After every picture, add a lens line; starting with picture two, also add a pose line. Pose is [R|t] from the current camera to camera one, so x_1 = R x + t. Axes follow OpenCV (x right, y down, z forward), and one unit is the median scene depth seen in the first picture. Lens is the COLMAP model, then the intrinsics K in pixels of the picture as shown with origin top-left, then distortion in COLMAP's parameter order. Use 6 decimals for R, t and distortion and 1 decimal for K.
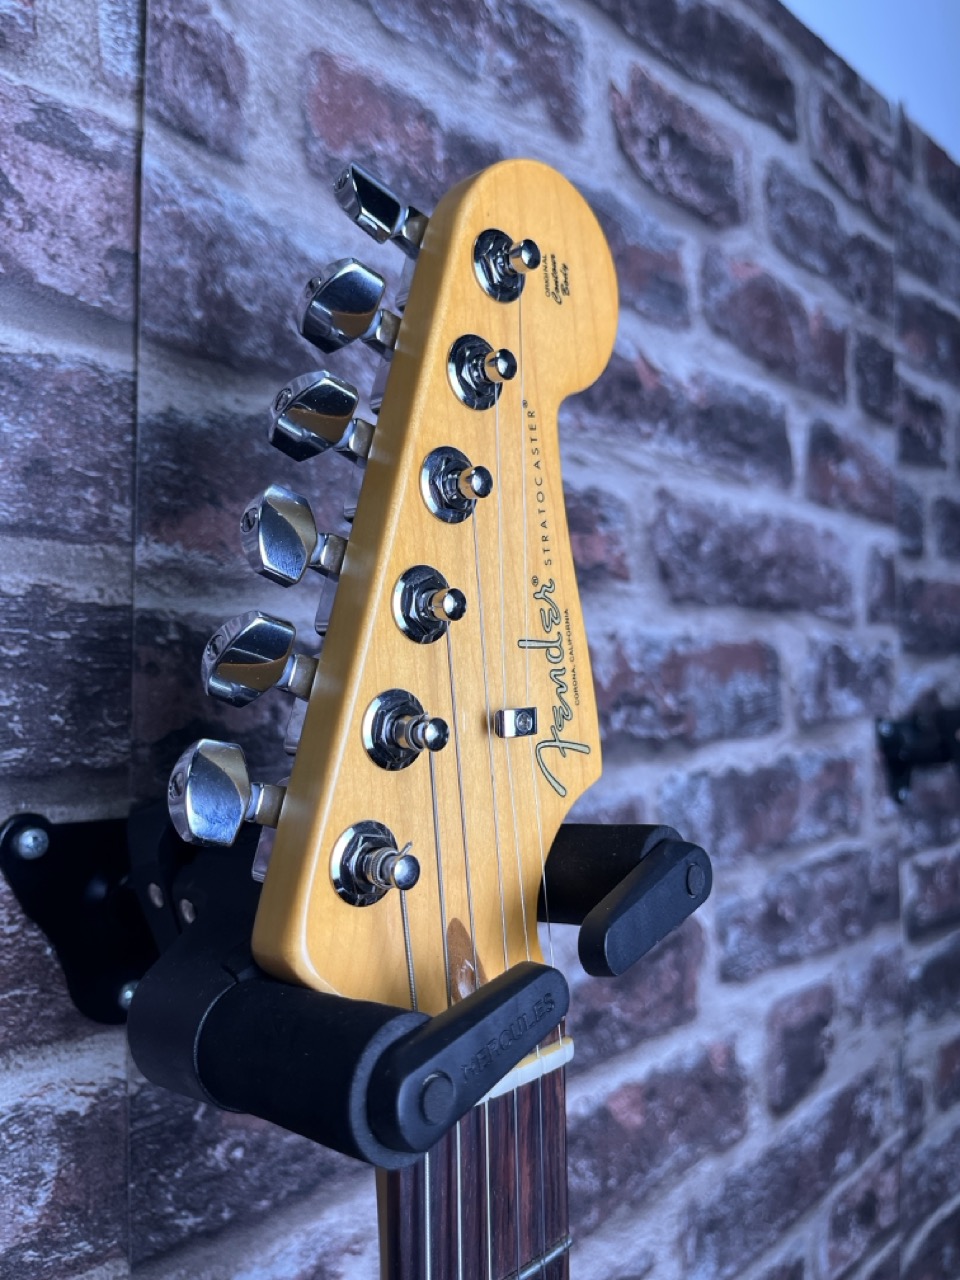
lens RADIAL K [[982.9, 0, 484.4], [0, 982.9, 634.9], [0, 0, 1]] dist [0.063059, -0.117271]
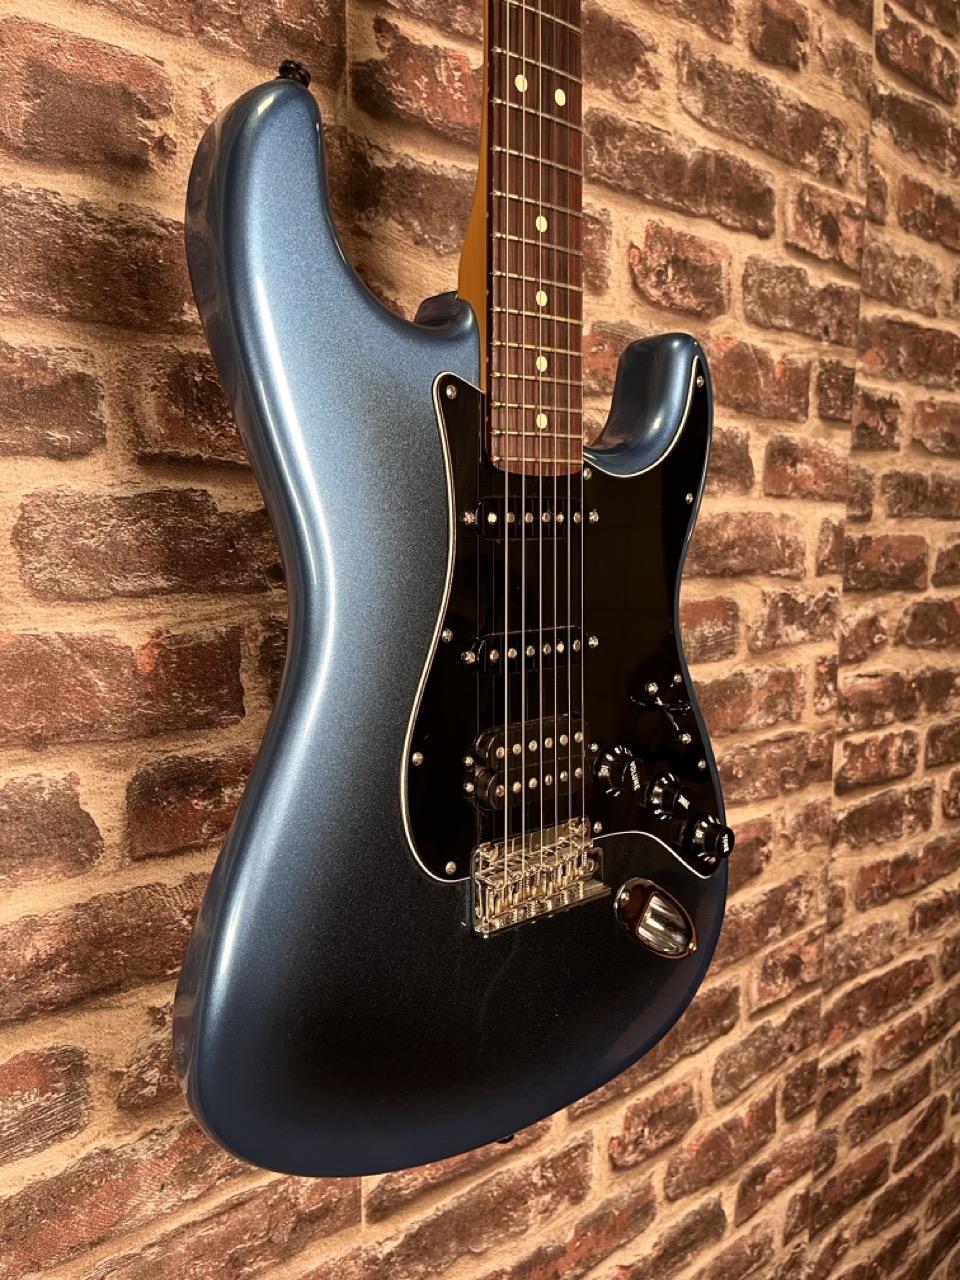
lens RADIAL K [[968.2, 0, 480.6], [0, 968.2, 645.4], [0, 0, 1]] dist [0.065137, -0.091027]
pose [[0.996164, 0.018003, -0.085632, 0.050744], [-0.004660, 0.988133, 0.153533, -0.189830], [0.087380, -0.152545, 0.984426, -0.642737]]
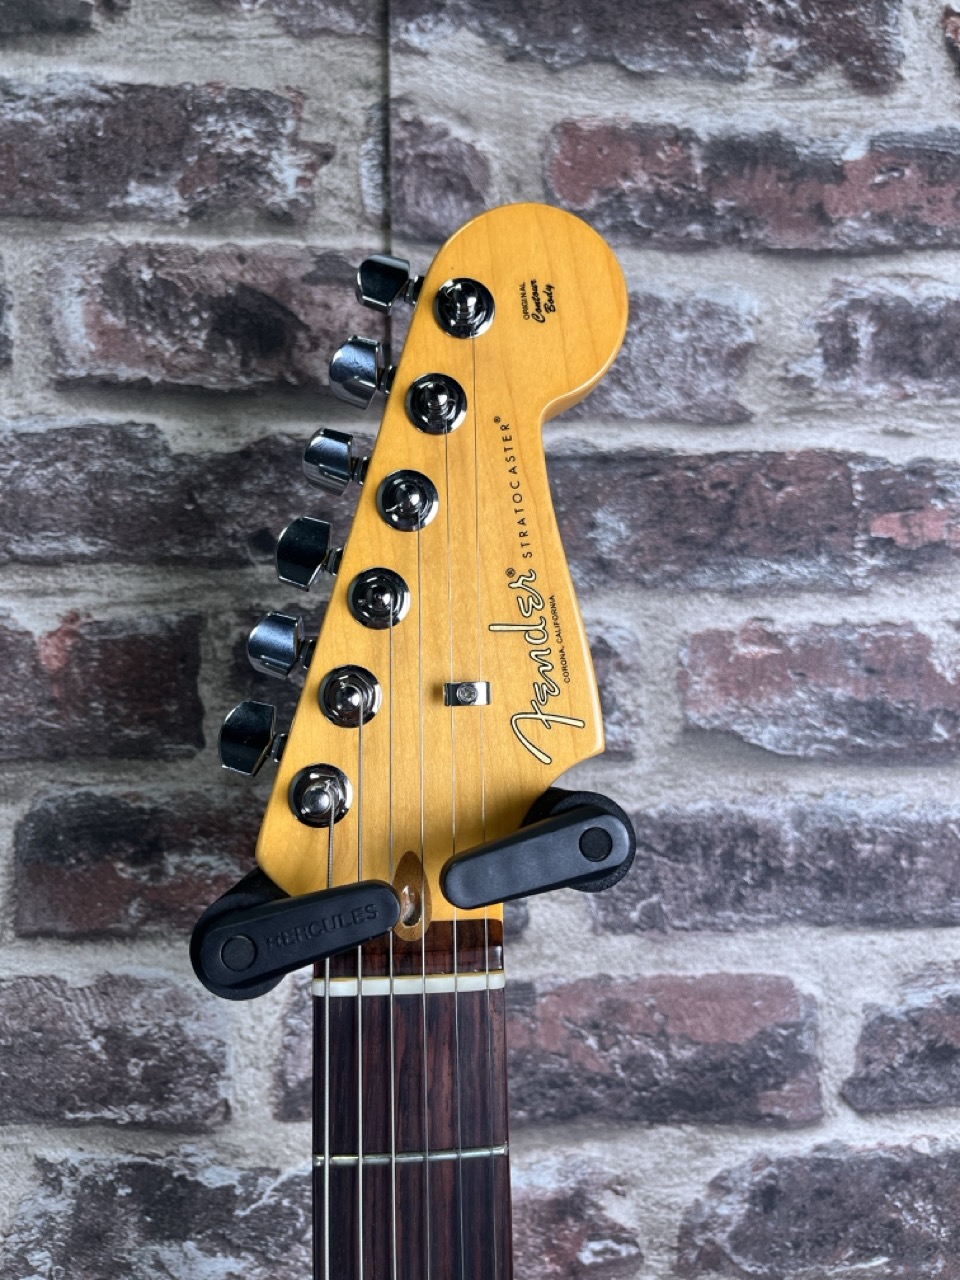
lens RADIAL K [[969.7, 0, 484.0], [0, 969.7, 637.3], [0, 0, 1]] dist [0.044897, -0.080352]
pose [[0.760437, -0.031937, -0.648626, 0.387600], [0.024888, 0.999489, -0.020035, 0.021478], [0.648935, -0.000907, 0.760843, 0.065350]]
